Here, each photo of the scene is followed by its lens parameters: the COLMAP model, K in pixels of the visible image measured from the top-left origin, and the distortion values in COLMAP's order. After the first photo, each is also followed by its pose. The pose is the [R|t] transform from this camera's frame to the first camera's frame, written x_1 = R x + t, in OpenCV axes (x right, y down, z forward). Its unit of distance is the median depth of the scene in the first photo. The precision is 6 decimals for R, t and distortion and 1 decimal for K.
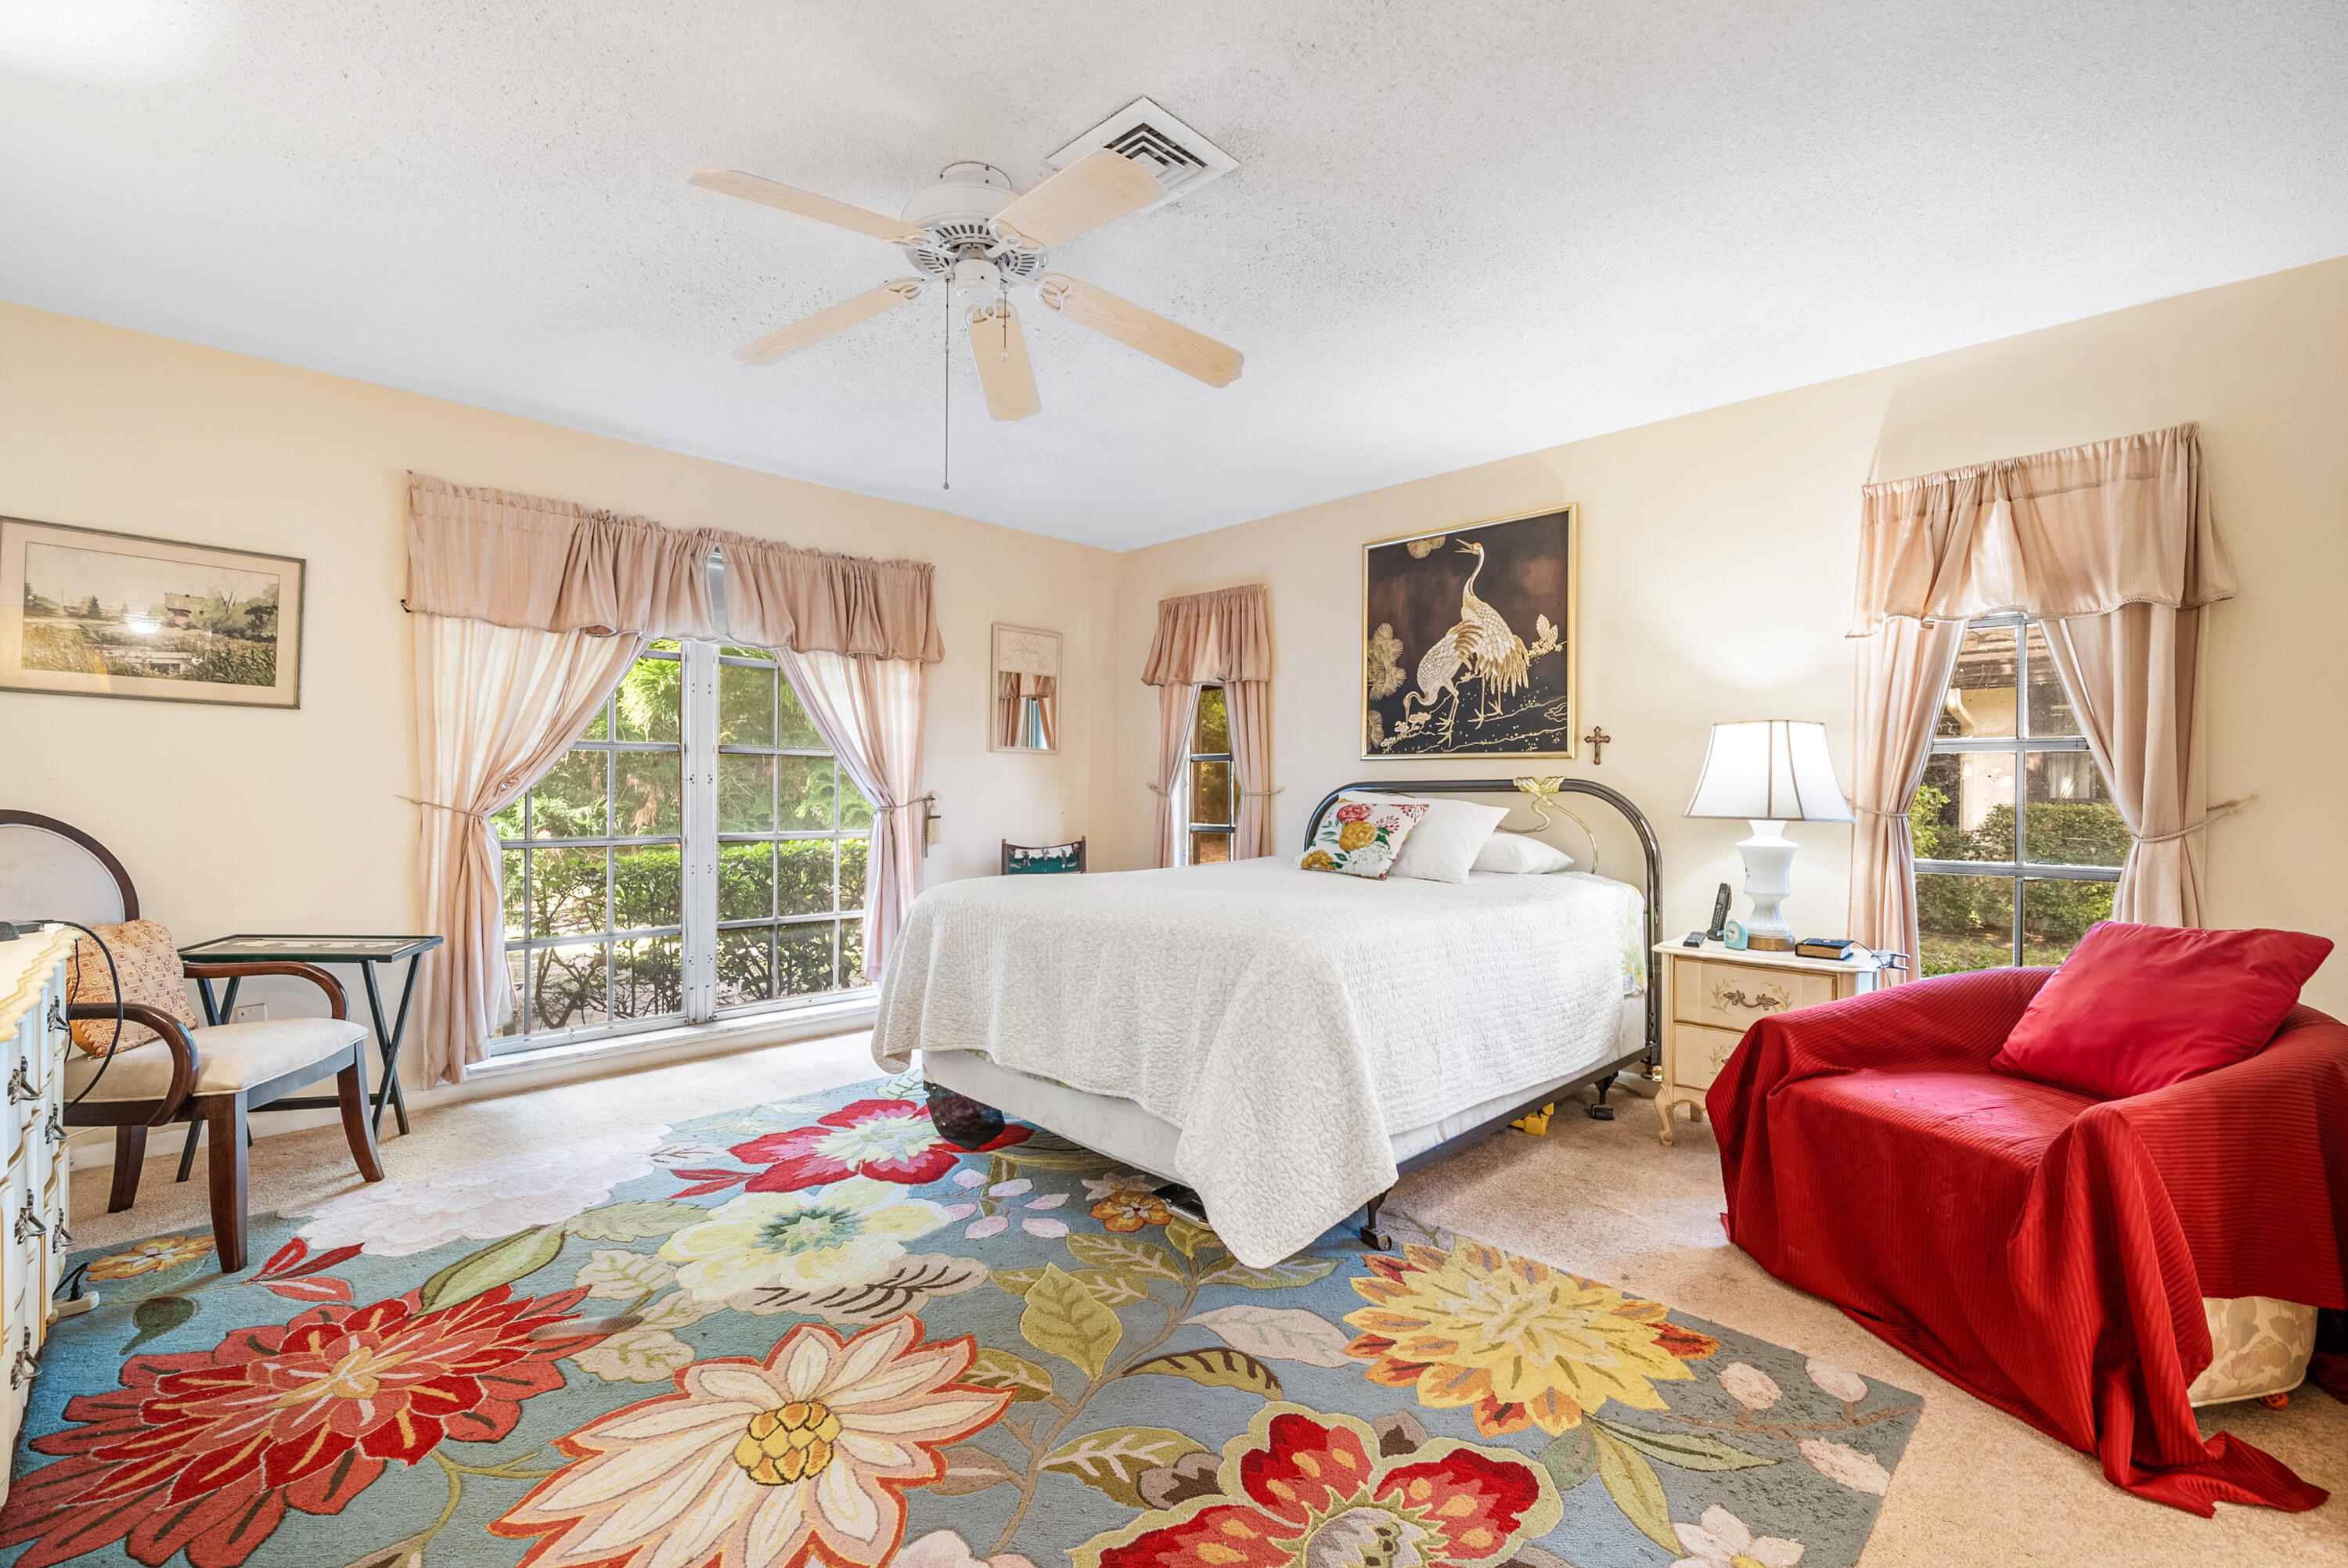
lens RADIAL K [[975.9, 0, 1136.1], [0, 975.9, 780.7], [0, 0, 1]] dist [0.000255, -0.000030]
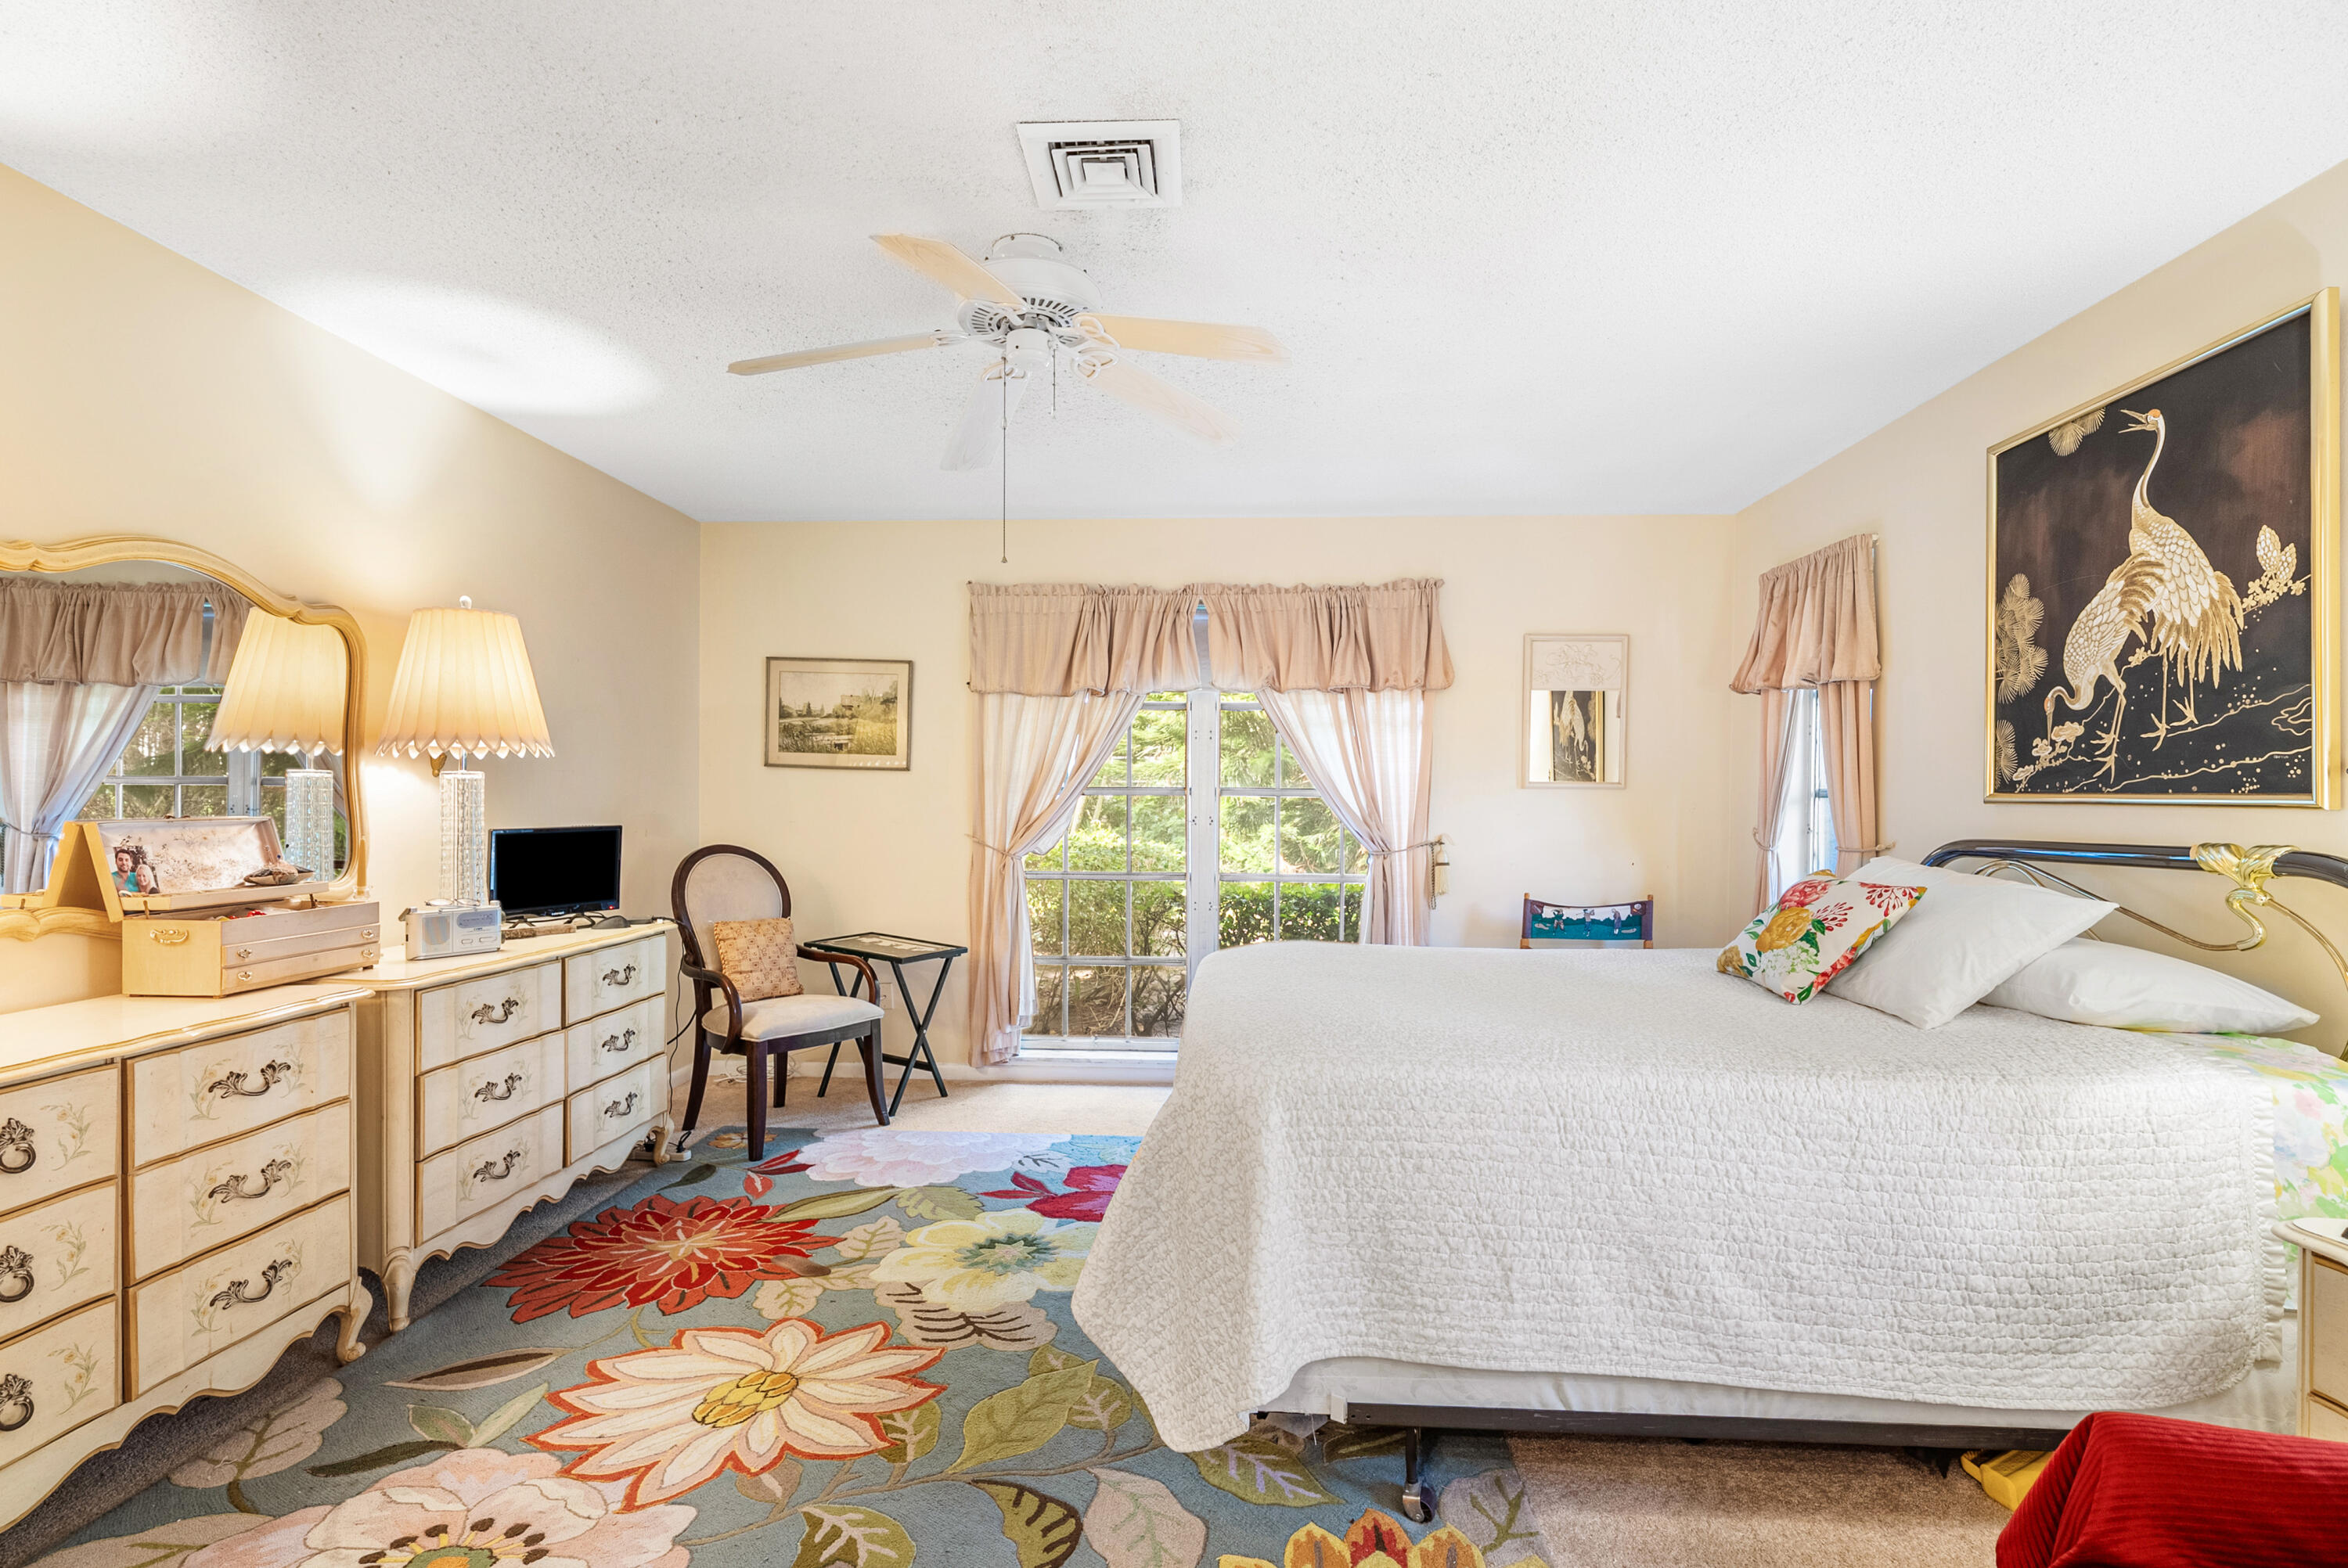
lens RADIAL K [[1074.3, 0, 1182.1], [0, 1074.3, 802.1], [0, 0, 1]] dist [-0.001609, 0.001362]
pose [[0.693875, 0.000435, -0.720095, 0.443189], [0.002708, 0.999991, 0.003213, -0.030222], [0.720090, -0.004179, 0.693868, 0.210005]]
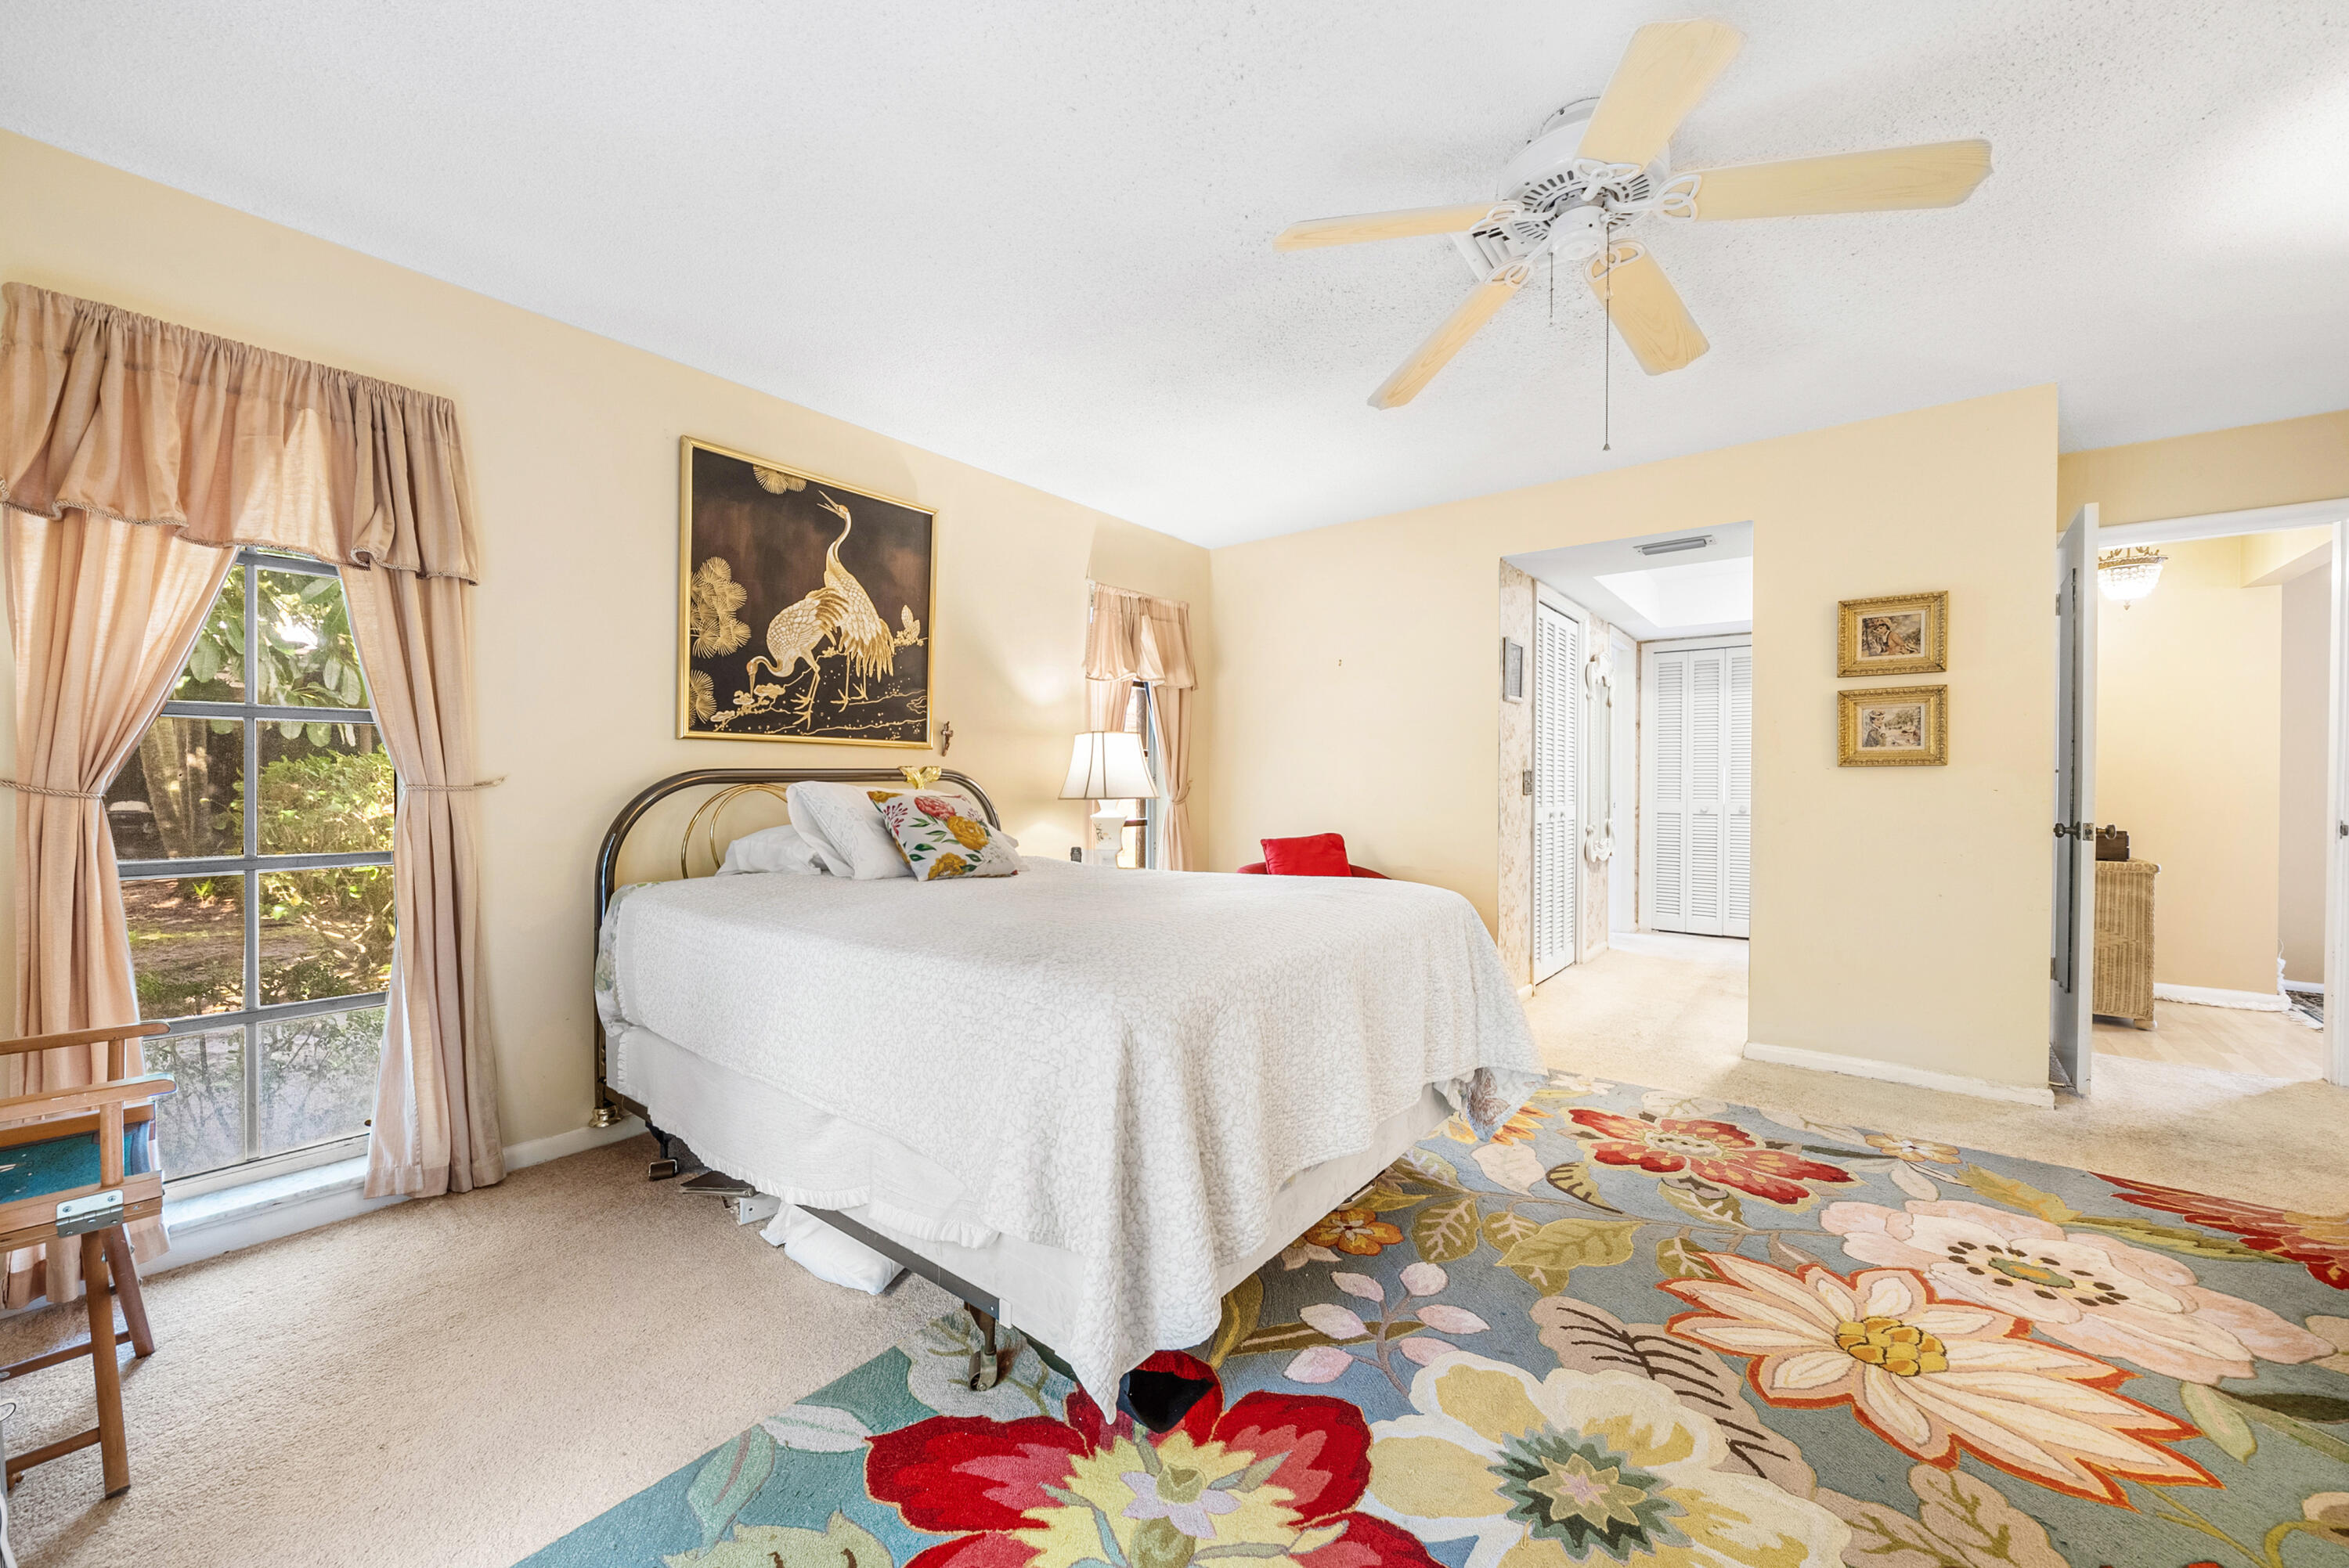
lens RADIAL K [[911.7, 0, 1151.5], [0, 911.7, 789.6], [0, 0, 1]] dist [-0.008068, -0.000015]
pose [[-0.138829, -0.016045, 0.990186, -0.578631], [-0.009325, 0.999846, 0.014894, 0.004261], [-0.990273, -0.007166, -0.138957, 0.911198]]
